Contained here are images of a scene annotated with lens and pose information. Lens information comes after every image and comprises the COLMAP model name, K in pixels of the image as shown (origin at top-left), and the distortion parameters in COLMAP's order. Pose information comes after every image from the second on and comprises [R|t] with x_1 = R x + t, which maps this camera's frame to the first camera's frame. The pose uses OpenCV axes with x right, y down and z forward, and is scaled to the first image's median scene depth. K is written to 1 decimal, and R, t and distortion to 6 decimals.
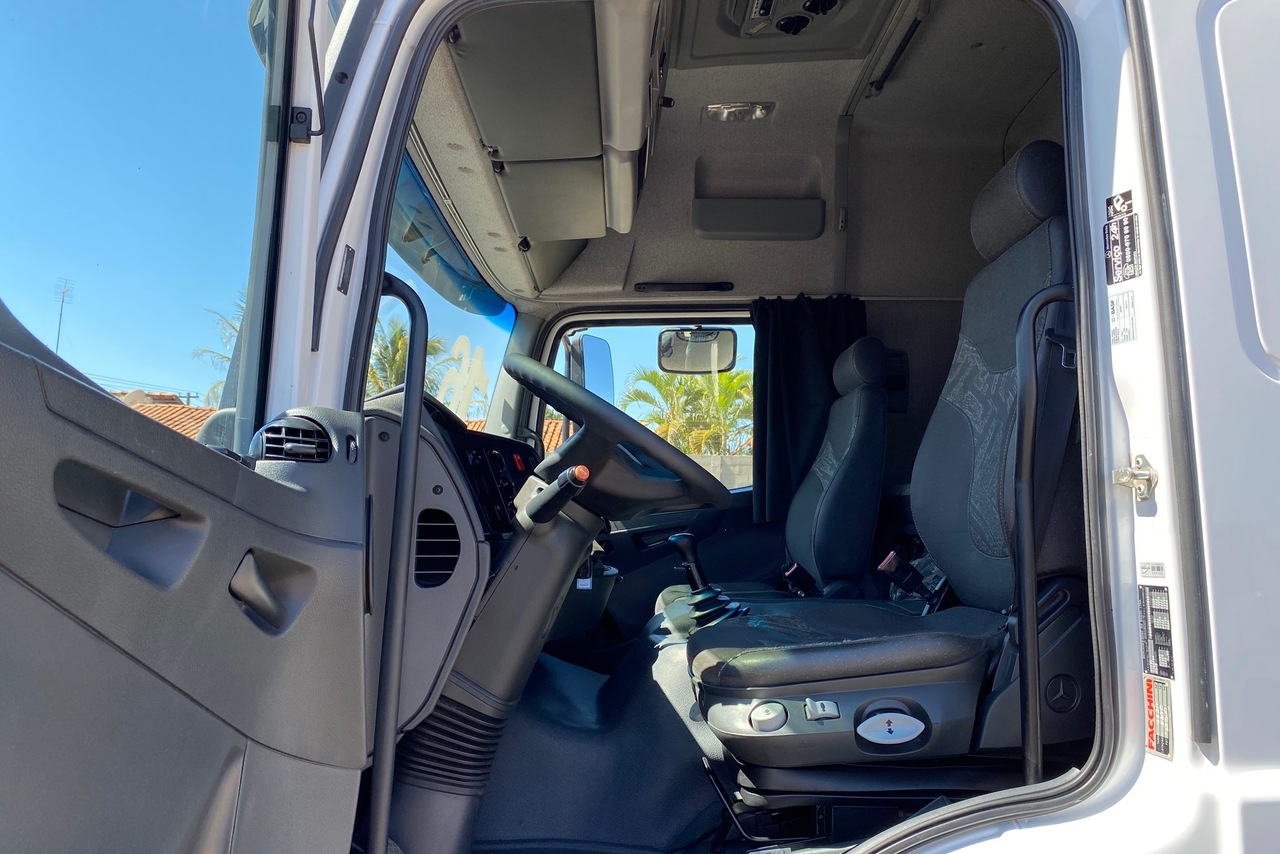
lens RADIAL K [[947.8, 0, 638.3], [0, 947.8, 425.8], [0, 0, 1]] dist [0.023088, -0.009856]
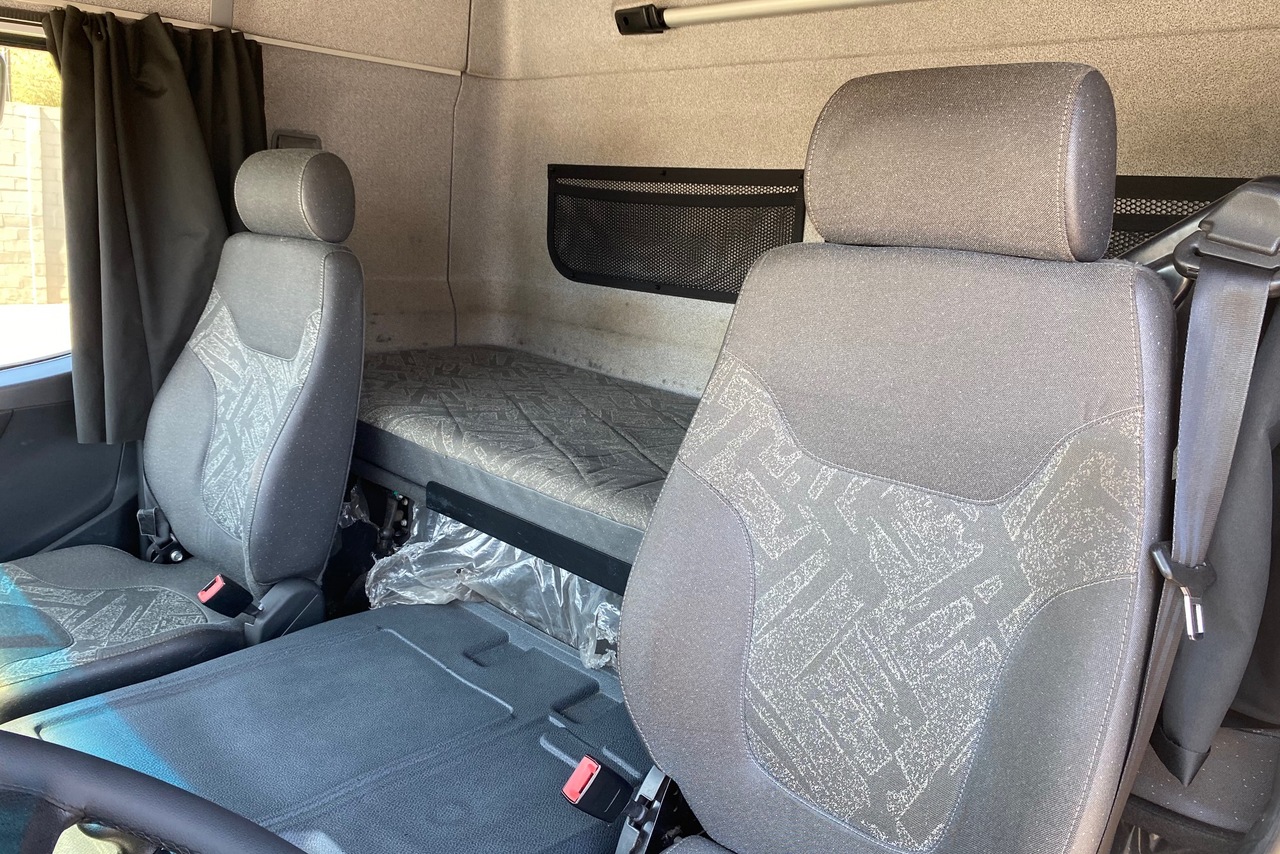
lens RADIAL K [[947.8, 0, 634.9], [0, 947.8, 429.8], [0, 0, 1]] dist [0.023088, -0.009856]
pose [[0.700170, -0.104188, 0.706333, -0.046784], [-0.151920, 0.944900, 0.289972, -0.119623], [-0.697626, -0.310336, 0.645763, 0.403502]]
